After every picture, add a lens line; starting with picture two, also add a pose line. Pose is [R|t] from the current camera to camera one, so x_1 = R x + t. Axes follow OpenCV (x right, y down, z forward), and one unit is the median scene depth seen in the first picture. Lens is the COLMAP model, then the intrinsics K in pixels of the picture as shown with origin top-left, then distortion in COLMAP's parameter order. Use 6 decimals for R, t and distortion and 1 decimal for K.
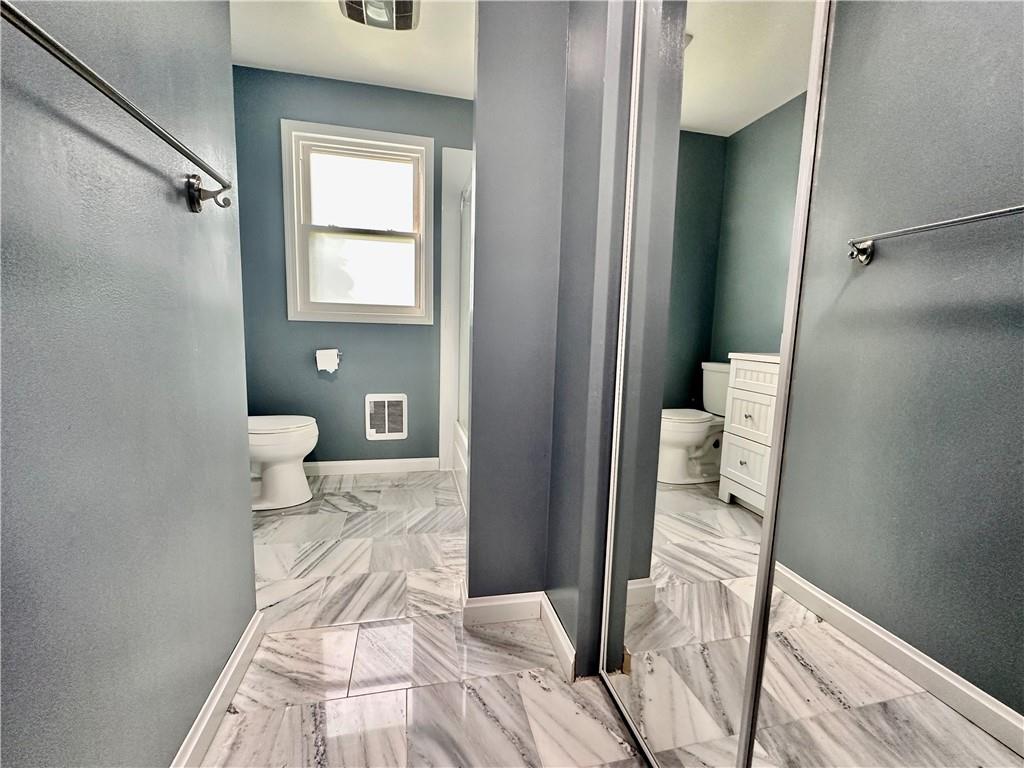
lens RADIAL K [[439.3, 0, 514.4], [0, 439.3, 383.4], [0, 0, 1]] dist [-0.003368, 0.000517]
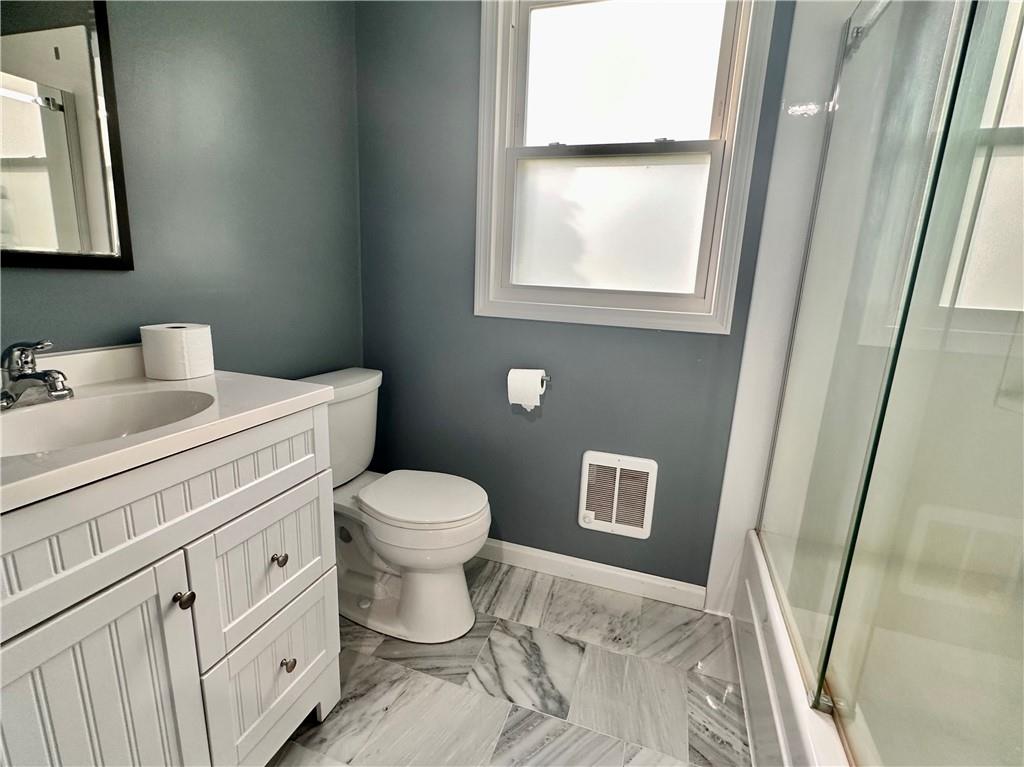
lens RADIAL K [[466.9, 0, 514.4], [0, 466.9, 386.1], [0, 0, 1]] dist [-0.001574, -0.000071]
pose [[0.845037, 0.127742, -0.519224, -0.115989], [-0.086486, 0.990911, 0.103032, -0.112956], [0.527667, -0.042160, 0.848405, 0.455717]]
